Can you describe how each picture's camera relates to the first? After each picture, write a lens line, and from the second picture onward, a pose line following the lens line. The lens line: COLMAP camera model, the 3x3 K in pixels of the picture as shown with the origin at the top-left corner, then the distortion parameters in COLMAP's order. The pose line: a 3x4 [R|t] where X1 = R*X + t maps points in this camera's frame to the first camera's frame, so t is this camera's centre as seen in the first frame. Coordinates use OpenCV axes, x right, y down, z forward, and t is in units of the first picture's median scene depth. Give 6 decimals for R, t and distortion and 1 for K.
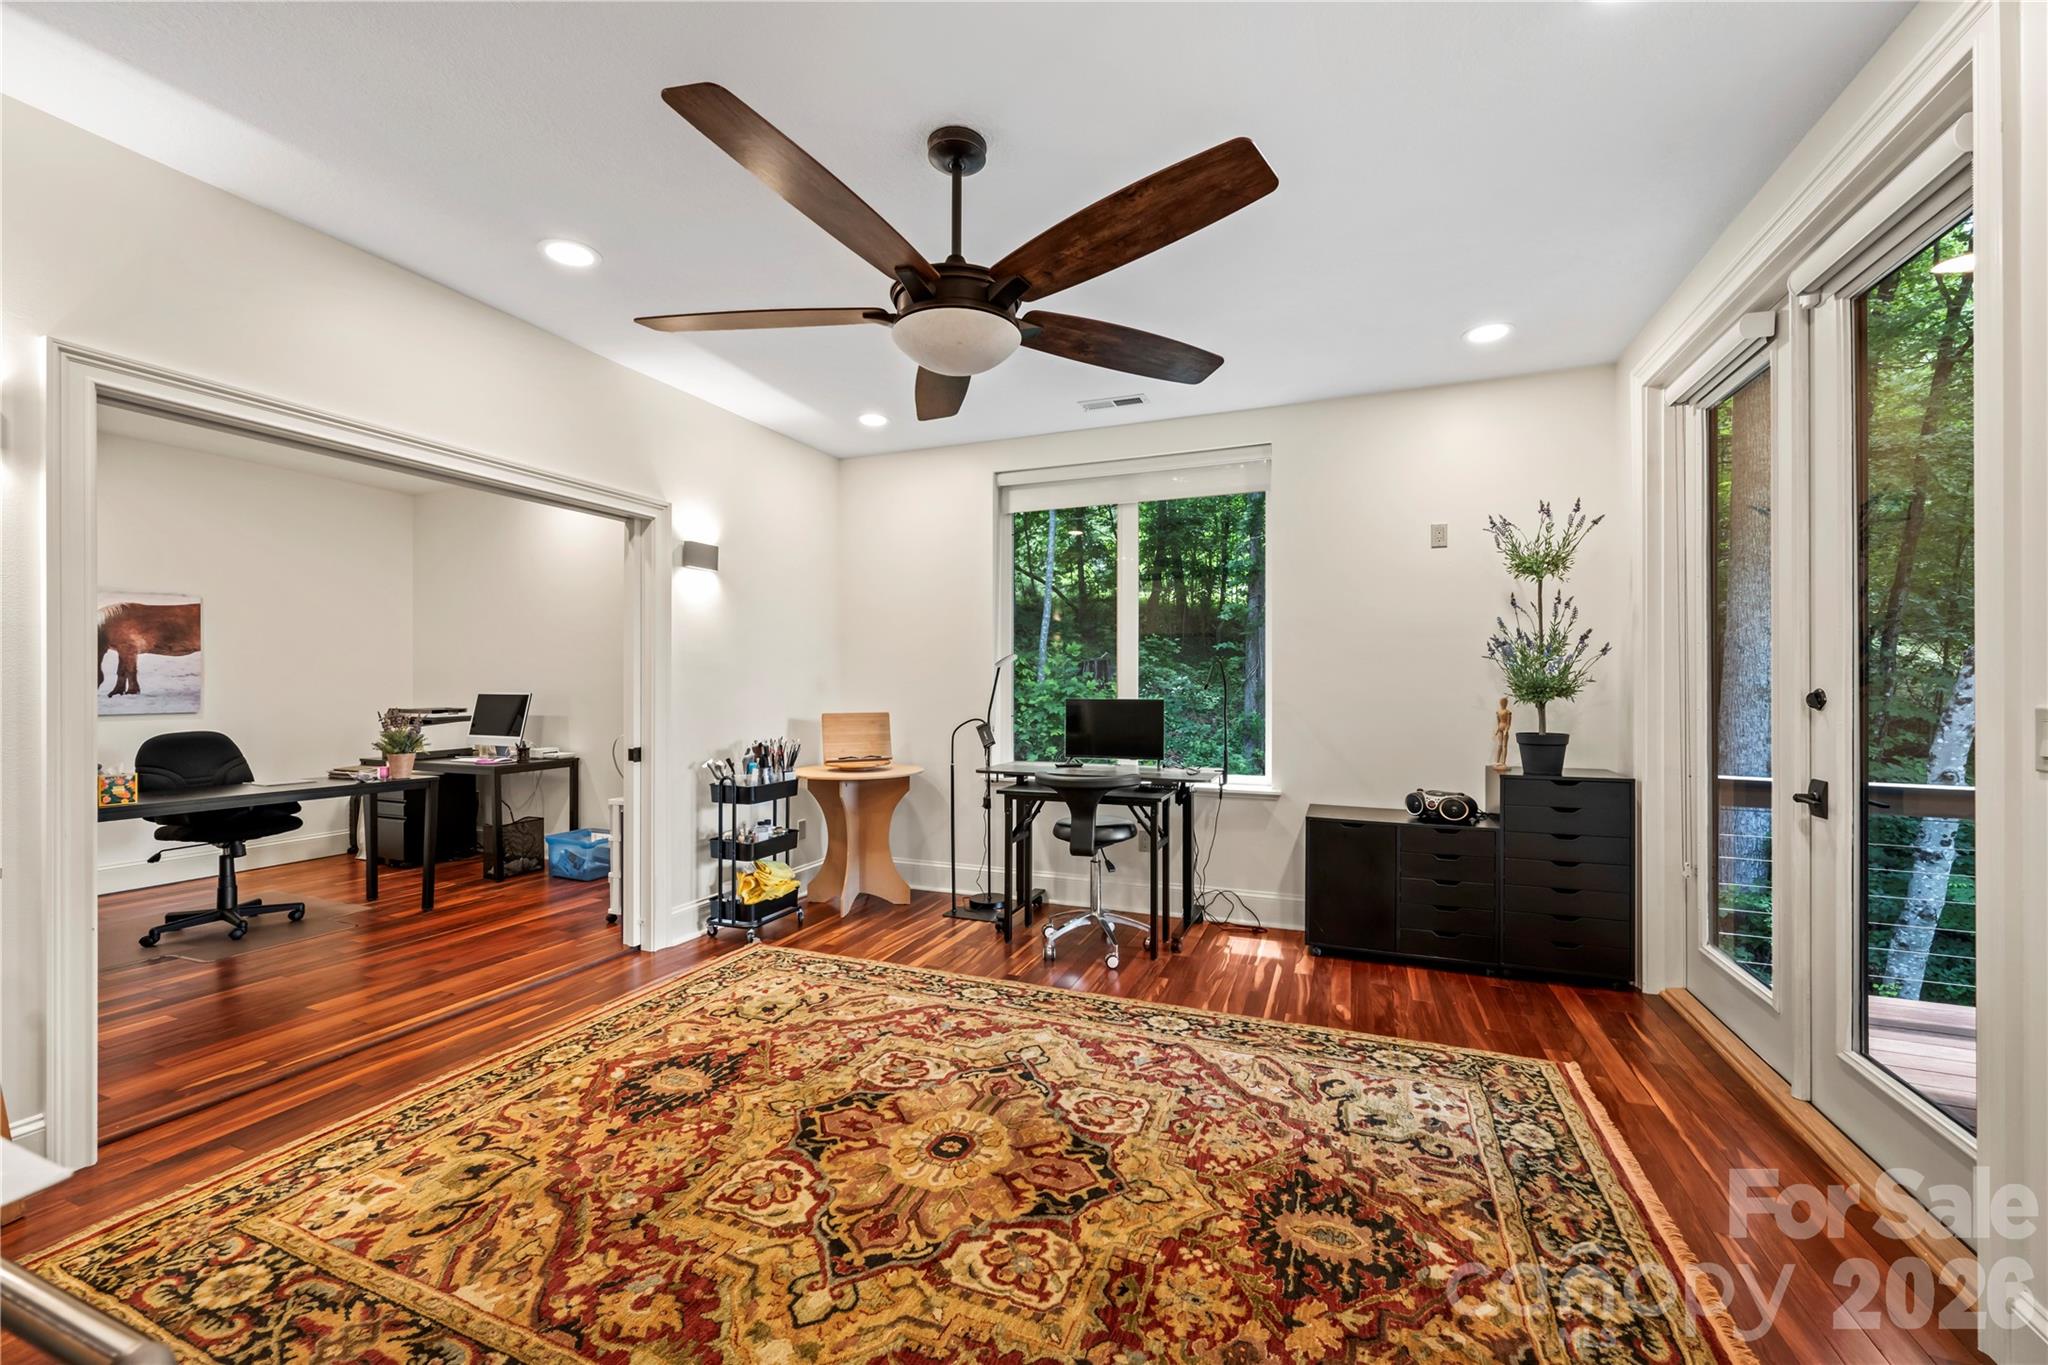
lens RADIAL K [[806.7, 0, 1024.0], [0, 806.7, 682.5], [0, 0, 1]] dist [-0.001643, -0.000234]
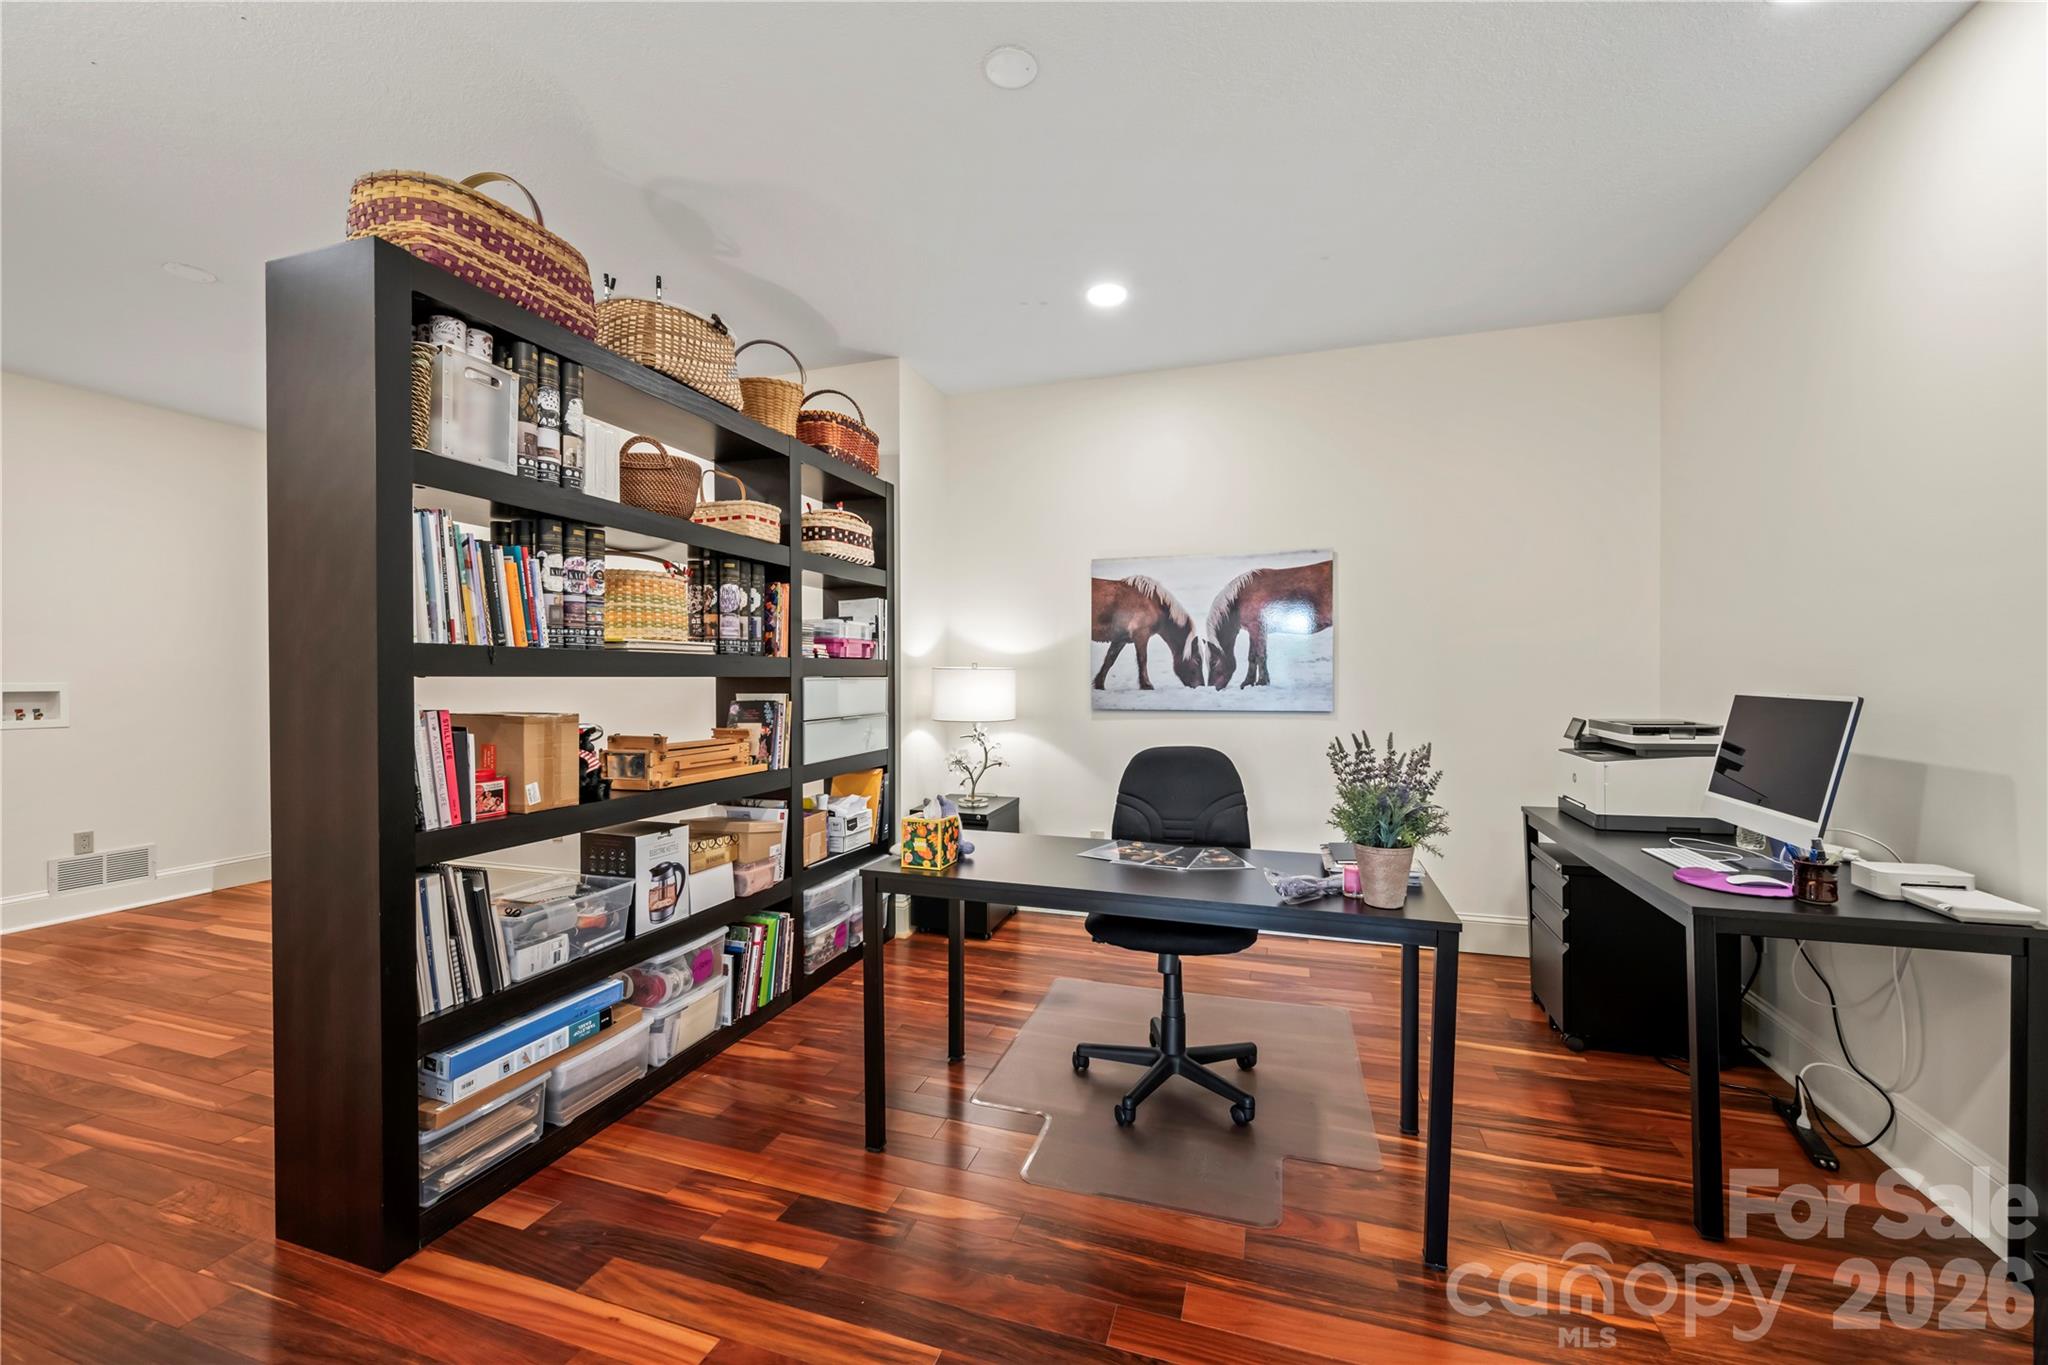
lens RADIAL K [[806.7, 0, 1024.0], [0, 806.7, 682.5], [0, 0, 1]] dist [-0.001643, -0.000234]
pose [[0.068972, 0.008554, -0.997582, -0.314876], [0.007841, 0.999928, 0.009116, 0.002205], [0.997588, -0.008451, 0.068900, 0.653468]]
